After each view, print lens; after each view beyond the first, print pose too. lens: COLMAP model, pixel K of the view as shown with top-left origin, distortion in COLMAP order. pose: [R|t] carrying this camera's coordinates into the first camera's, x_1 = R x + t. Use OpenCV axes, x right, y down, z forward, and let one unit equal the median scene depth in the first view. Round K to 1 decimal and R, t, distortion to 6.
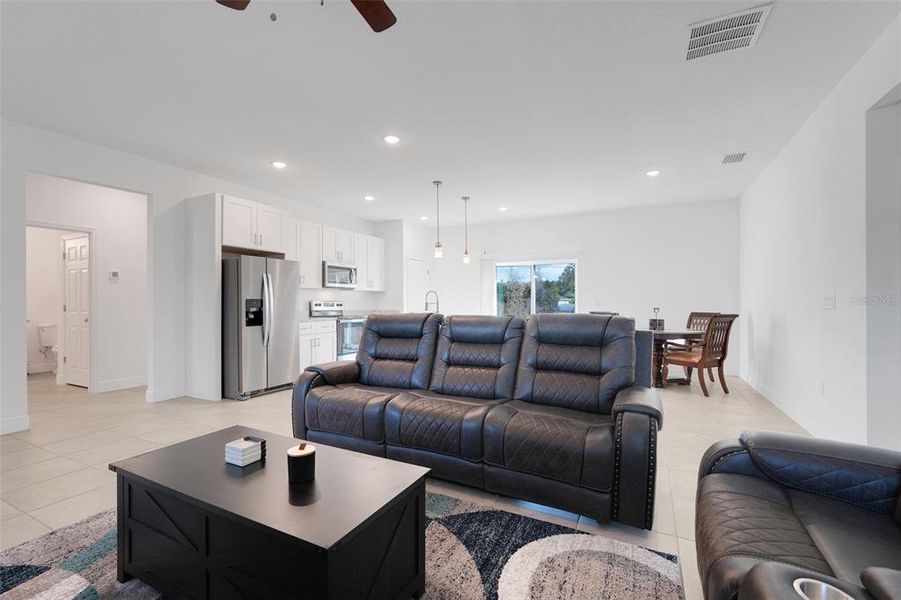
lens RADIAL K [[395.5, 0, 453.6], [0, 395.5, 298.5], [0, 0, 1]] dist [-0.006946, 0.001764]
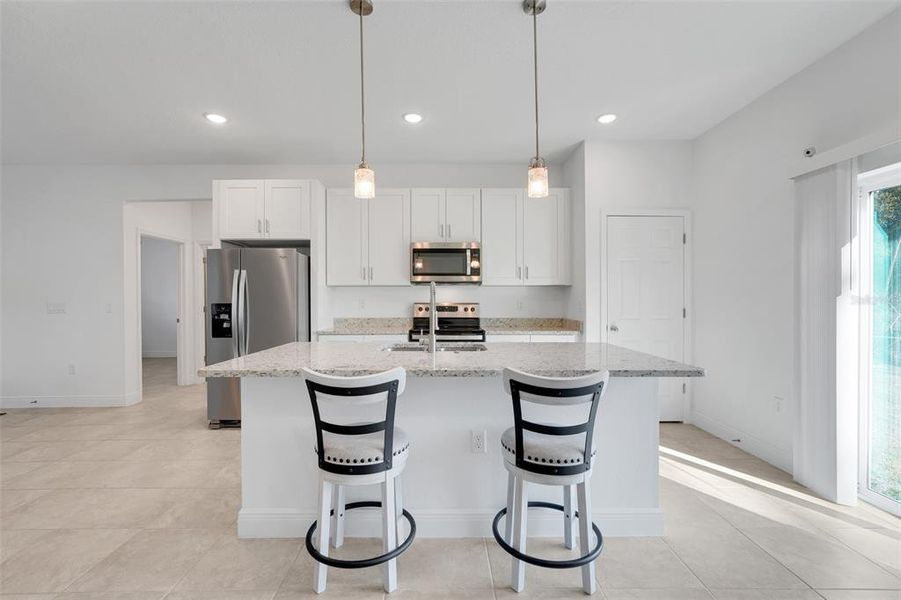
lens RADIAL K [[395.5, 0, 452.4], [0, 395.5, 300.2], [0, 0, 1]] dist [-0.006946, 0.001764]
pose [[0.460192, -0.000023, -0.887819, 0.281037], [0.011494, 0.999916, 0.005932, -0.003015], [0.887745, -0.012935, 0.460154, 0.739818]]
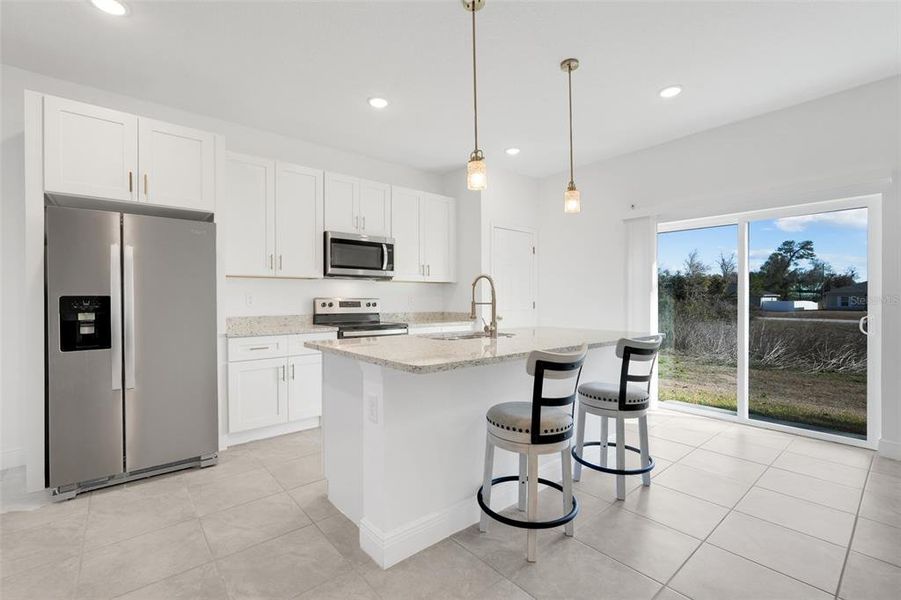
lens RADIAL K [[395.5, 0, 451.4], [0, 395.5, 299.0], [0, 0, 1]] dist [-0.006946, 0.001764]
pose [[0.920017, -0.002081, -0.391872, 0.076115], [0.005657, 0.999952, 0.007971, 0.002978], [0.391837, -0.009550, 0.919985, 0.514934]]
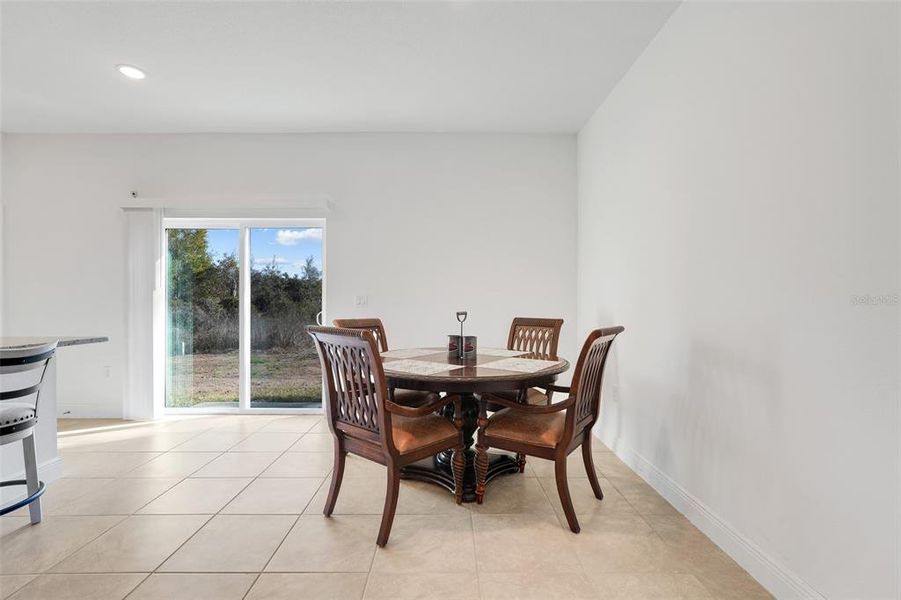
lens RADIAL K [[395.5, 0, 451.1], [0, 395.5, 299.9], [0, 0, 1]] dist [-0.006946, 0.001764]
pose [[0.889749, 0.002887, 0.456441, 0.247887], [-0.006344, 0.999962, 0.006041, 0.006026], [-0.456406, -0.008271, 0.889733, 0.505442]]
